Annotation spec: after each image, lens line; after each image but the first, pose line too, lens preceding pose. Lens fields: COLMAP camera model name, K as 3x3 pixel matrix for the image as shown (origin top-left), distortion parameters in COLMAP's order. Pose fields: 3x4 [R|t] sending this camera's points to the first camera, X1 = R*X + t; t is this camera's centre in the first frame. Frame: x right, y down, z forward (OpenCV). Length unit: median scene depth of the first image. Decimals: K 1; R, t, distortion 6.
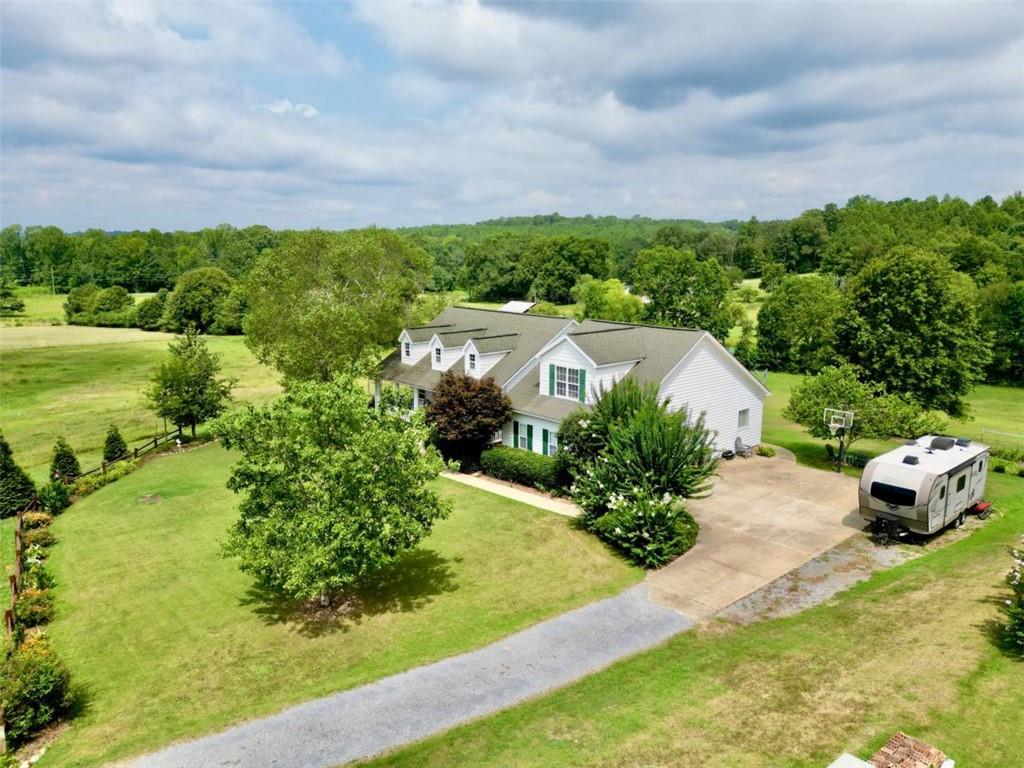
lens RADIAL K [[708.1, 0, 512.0], [0, 708.1, 384.0], [0, 0, 1]] dist [0.126625, -0.163297]
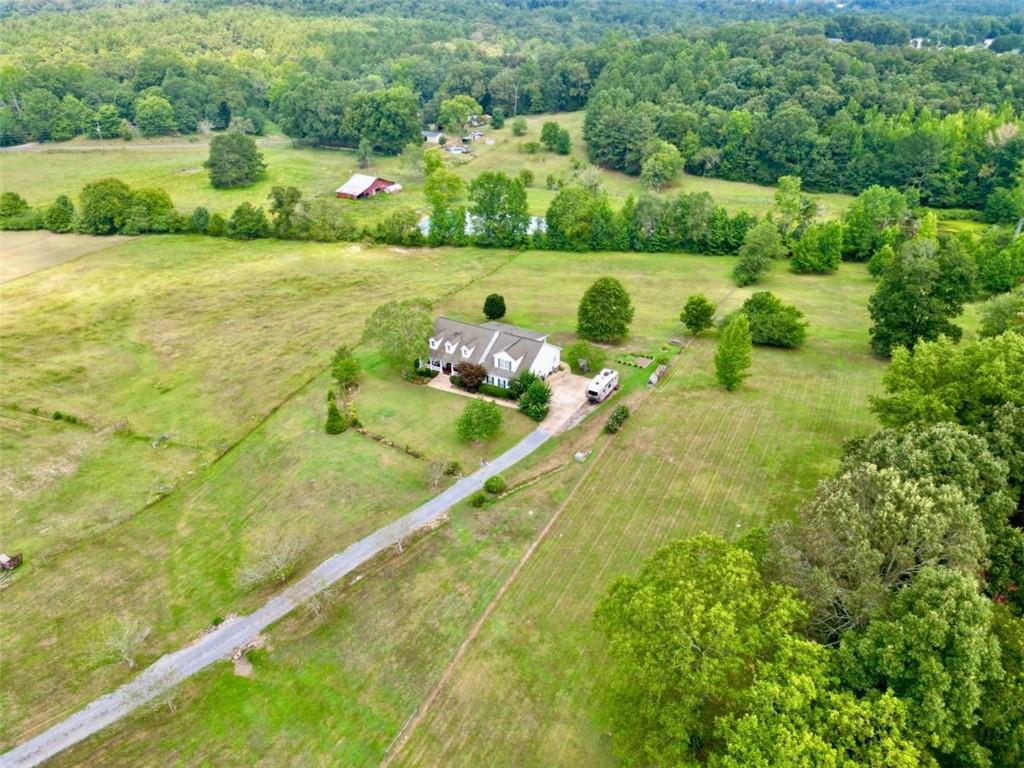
lens RADIAL K [[720.7, 0, 512.0], [0, 720.7, 384.0], [0, 0, 1]] dist [0.037809, -0.038782]
pose [[0.953254, -0.143472, 0.265938, -0.701186], [0.052947, 0.945783, 0.320455, -0.873476], [-0.297496, -0.291394, 0.909167, -1.815816]]
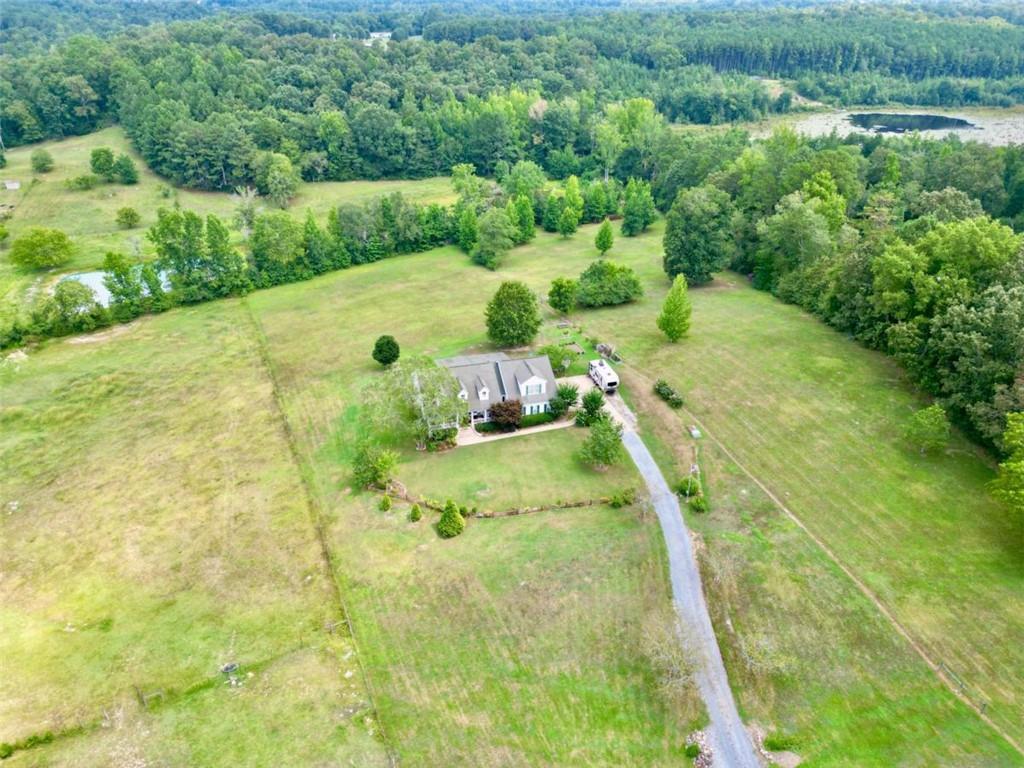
lens RADIAL K [[720.7, 0, 512.0], [0, 720.7, 384.0], [0, 0, 1]] dist [0.037809, -0.038782]
pose [[0.451440, -0.425475, 0.784329, -2.156516], [0.156559, 0.903129, 0.399809, -1.153716], [-0.878459, -0.057696, 0.474321, -0.345792]]
